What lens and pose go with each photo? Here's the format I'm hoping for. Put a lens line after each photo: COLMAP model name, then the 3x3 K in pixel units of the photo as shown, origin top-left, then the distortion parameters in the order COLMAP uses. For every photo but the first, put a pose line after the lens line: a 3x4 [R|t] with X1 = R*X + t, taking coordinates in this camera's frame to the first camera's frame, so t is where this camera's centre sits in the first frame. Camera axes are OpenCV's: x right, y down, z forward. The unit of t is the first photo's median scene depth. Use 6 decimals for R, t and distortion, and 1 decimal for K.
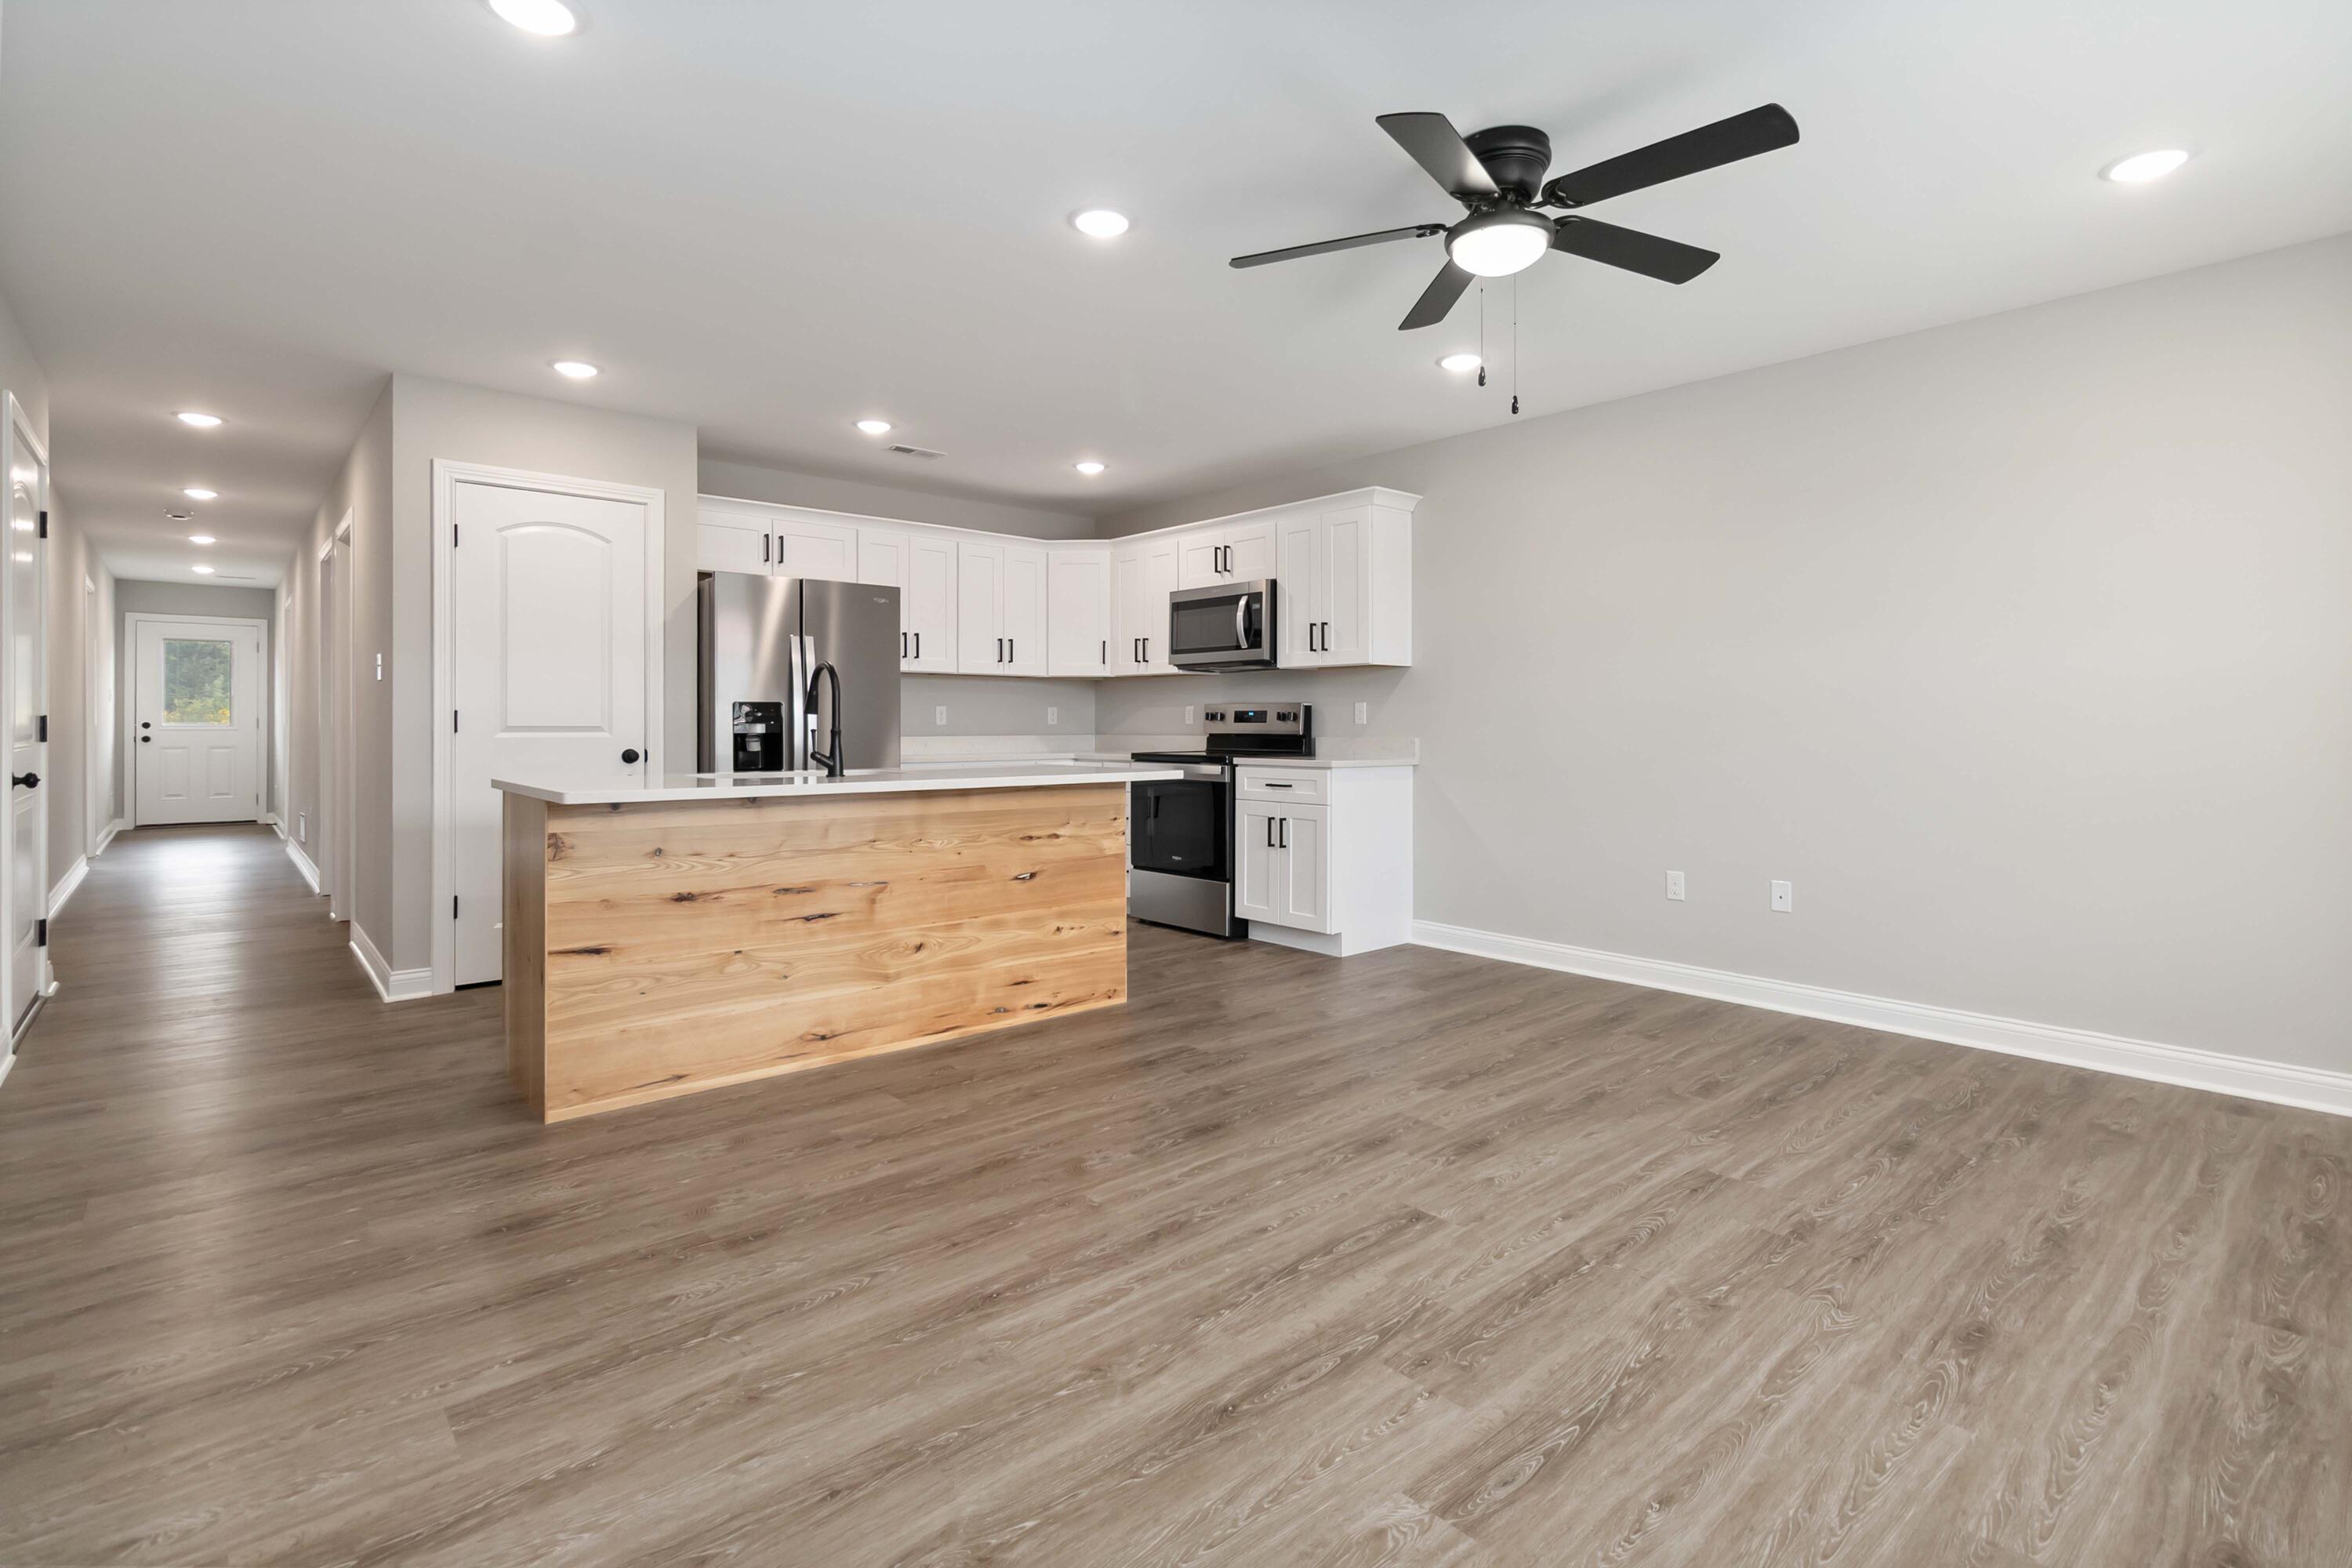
lens RADIAL K [[1099.7, 0, 1192.4], [0, 1099.7, 715.1], [0, 0, 1]] dist [-0.001420, -0.000192]
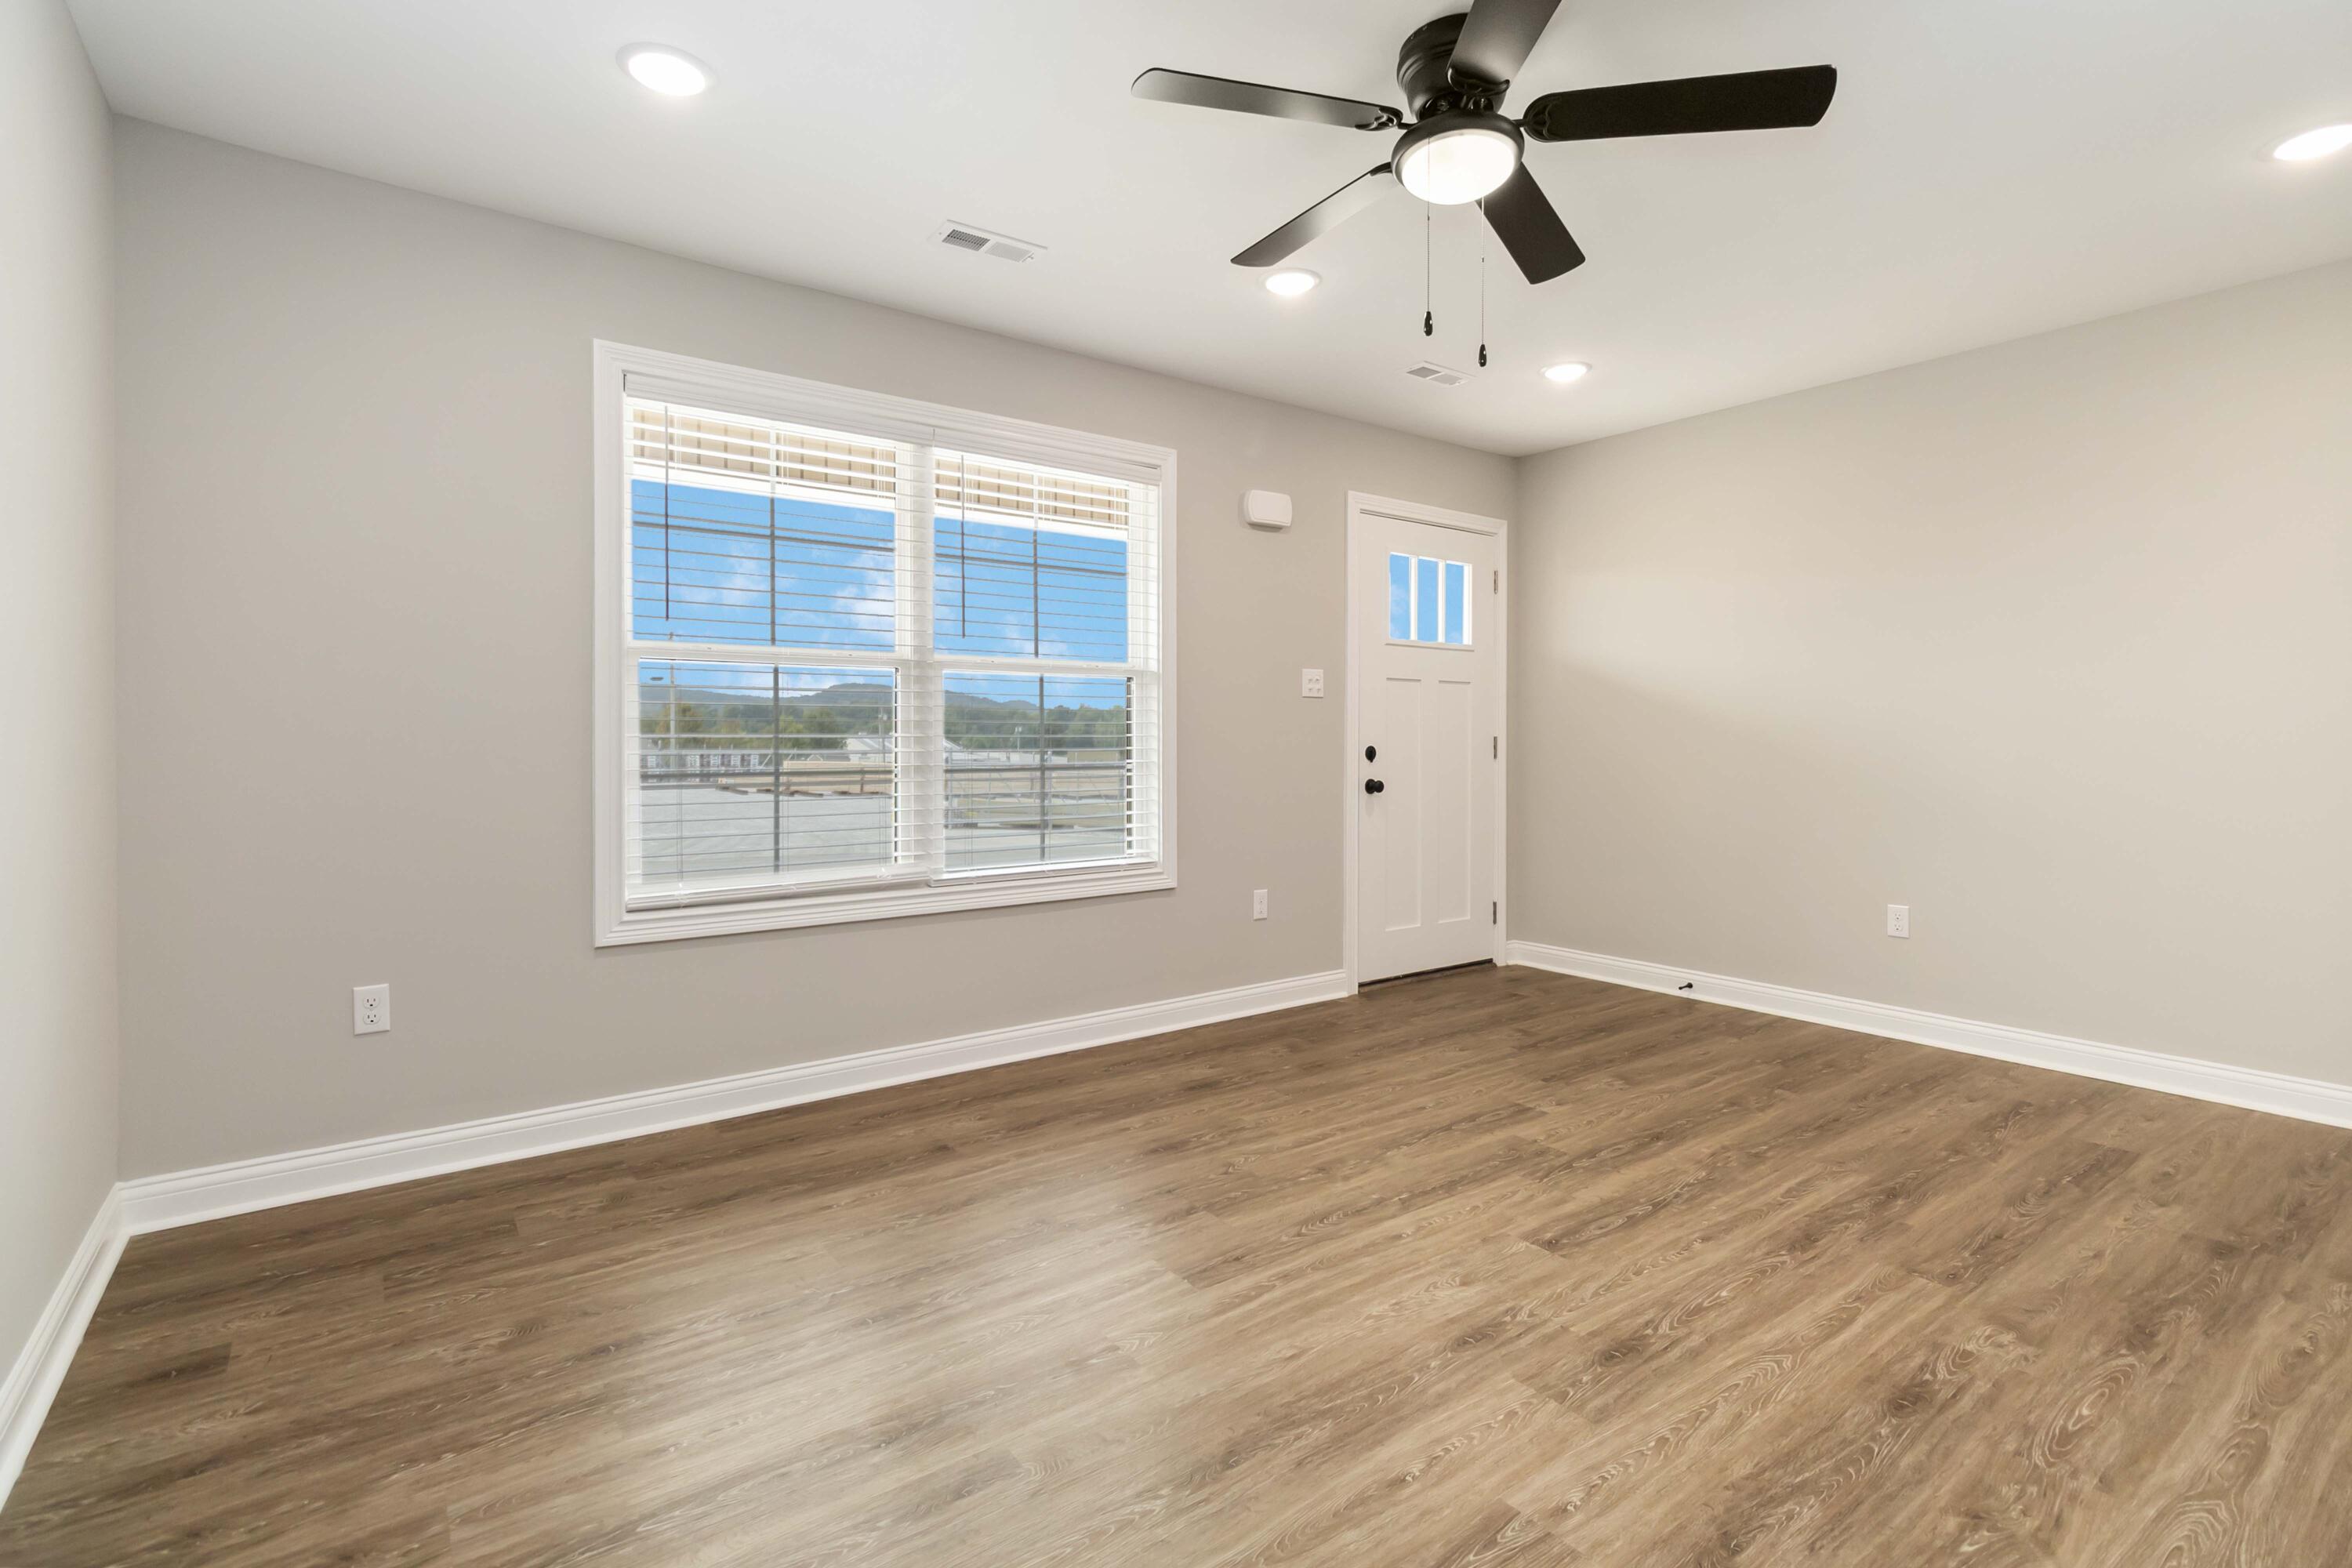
lens RADIAL K [[1092.6, 0, 1191.2], [0, 1092.6, 735.2], [0, 0, 1]] dist [-0.002260, 0.000902]
pose [[-0.996010, -0.001283, 0.089232, 0.458025], [-0.002202, 0.999945, -0.010209, 0.013040], [-0.089214, -0.010364, -0.995959, 2.096414]]
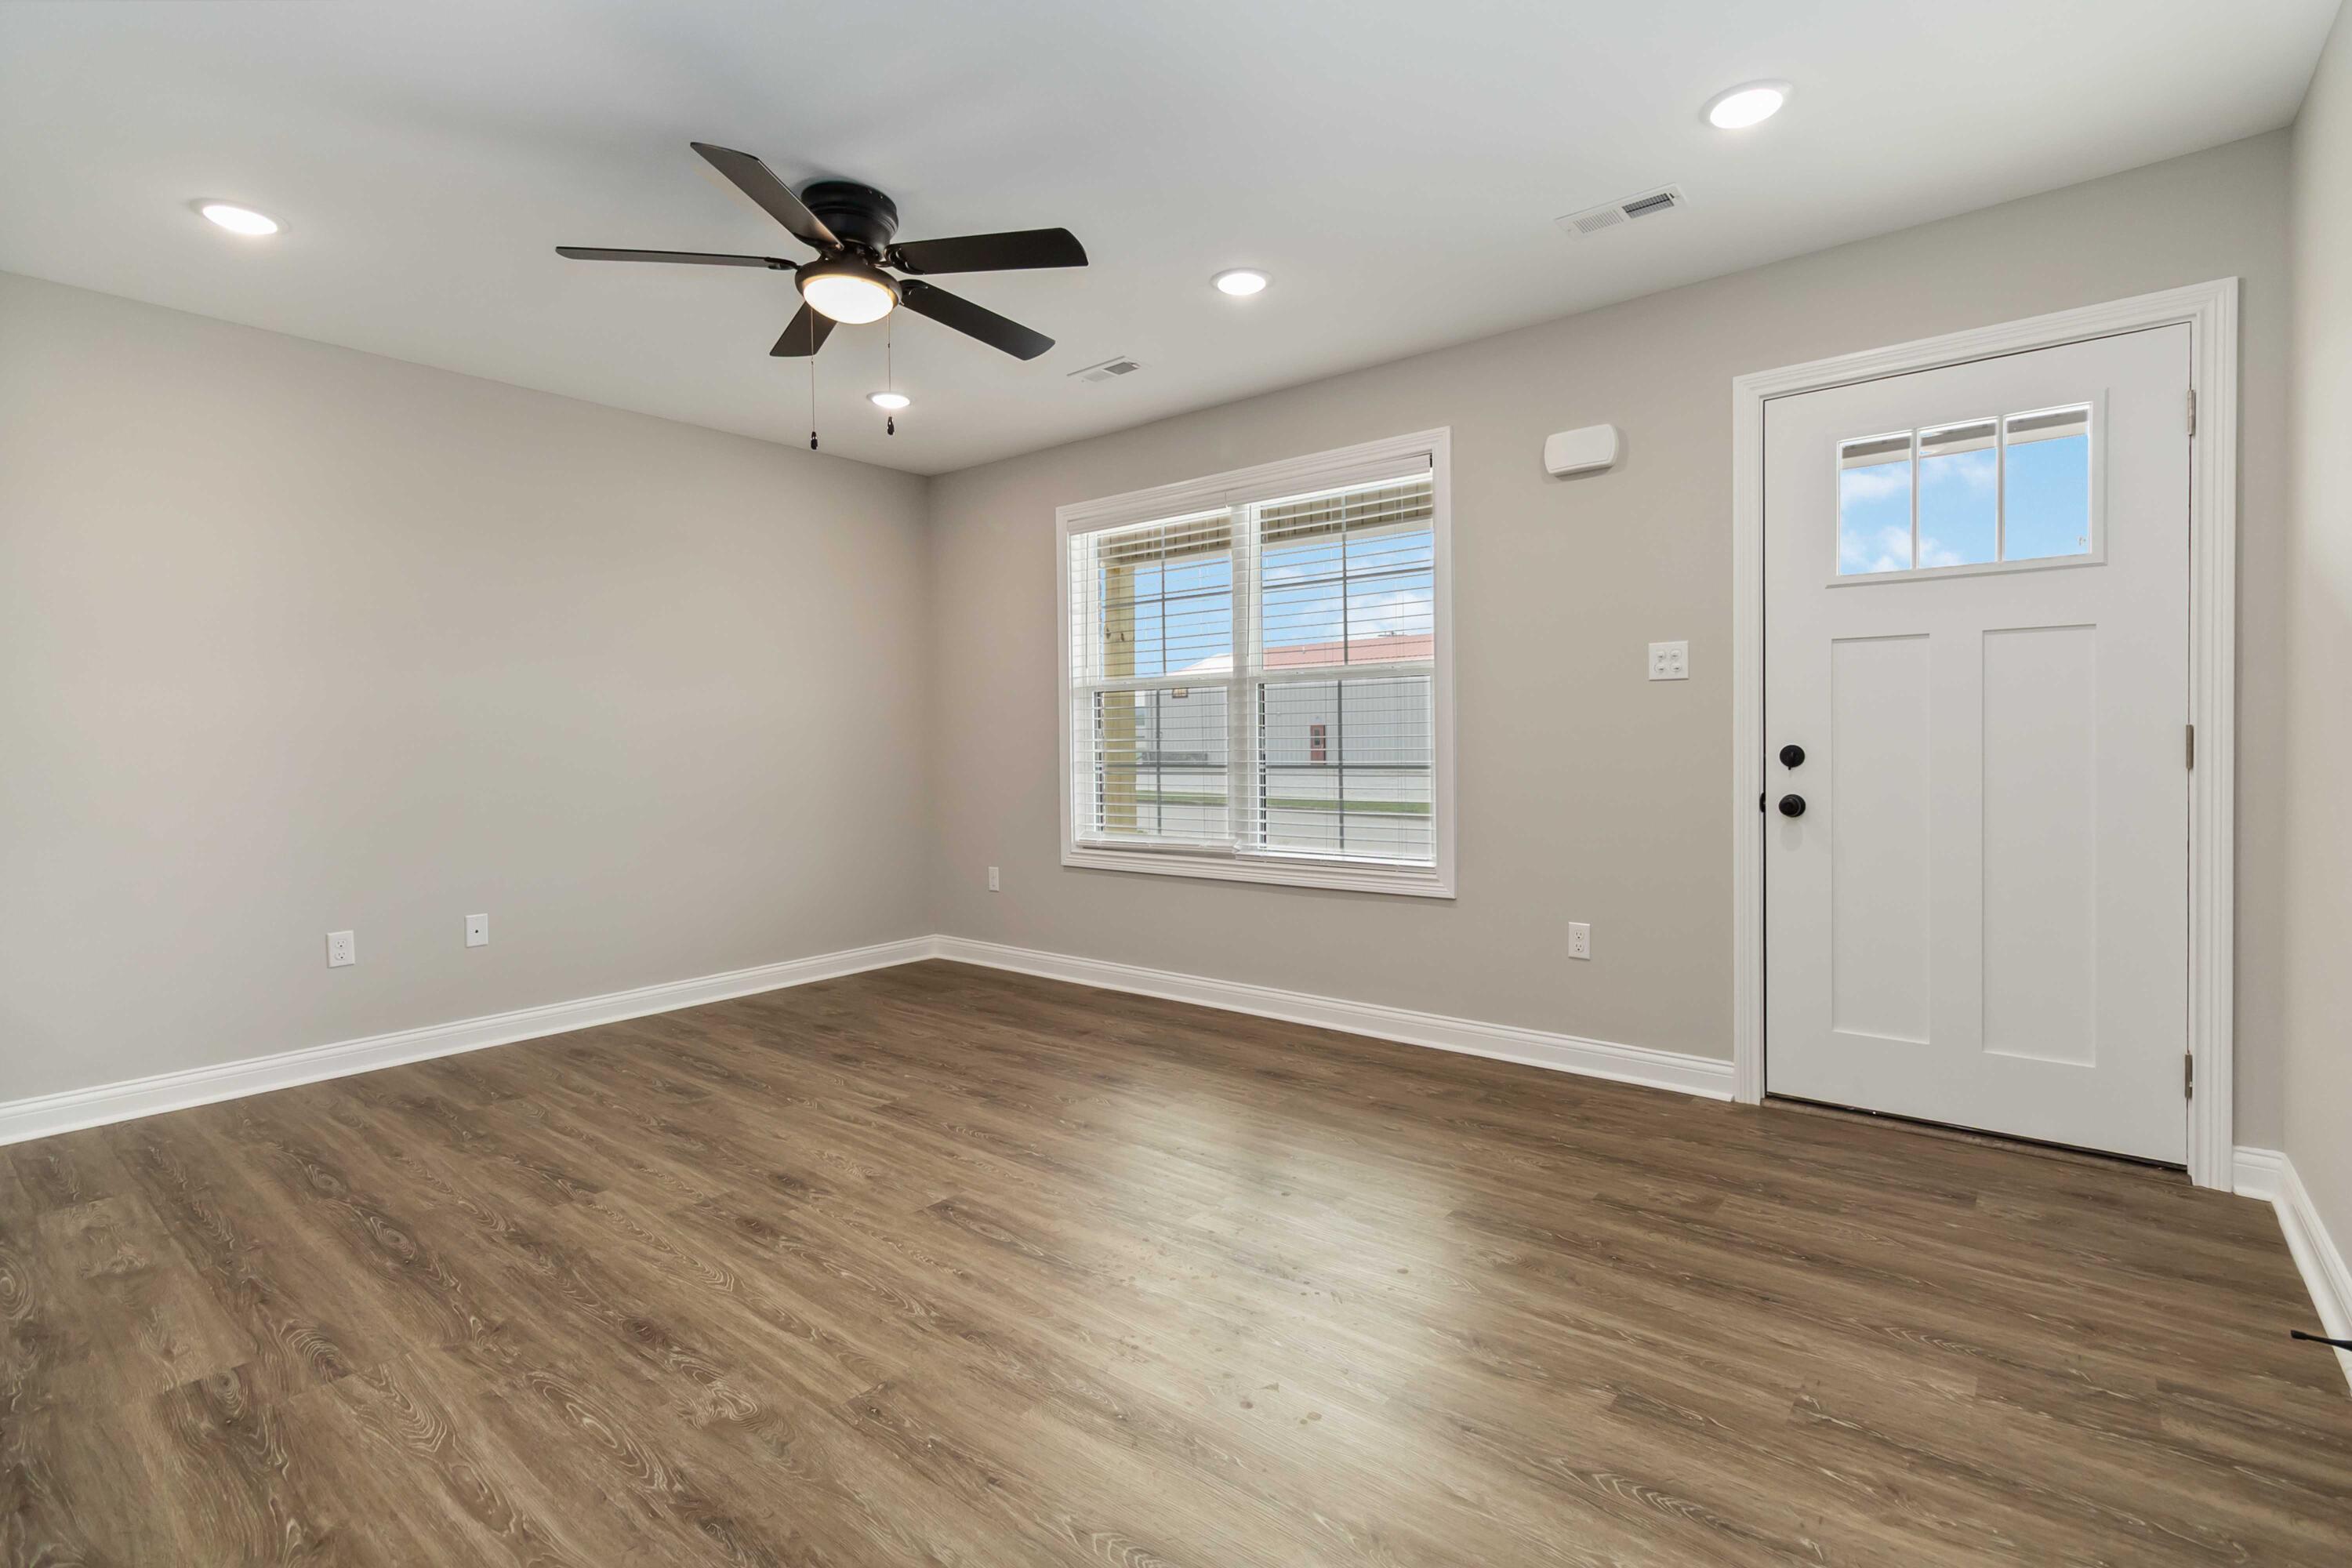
lens RADIAL K [[1092.6, 0, 1191.2], [0, 1092.6, 735.2], [0, 0, 1]] dist [-0.002260, 0.000902]
pose [[-0.165708, 0.005011, 0.986162, -0.929223], [0.004577, 0.999980, -0.004312, 0.001870], [-0.986164, 0.003799, -0.165728, 0.979254]]
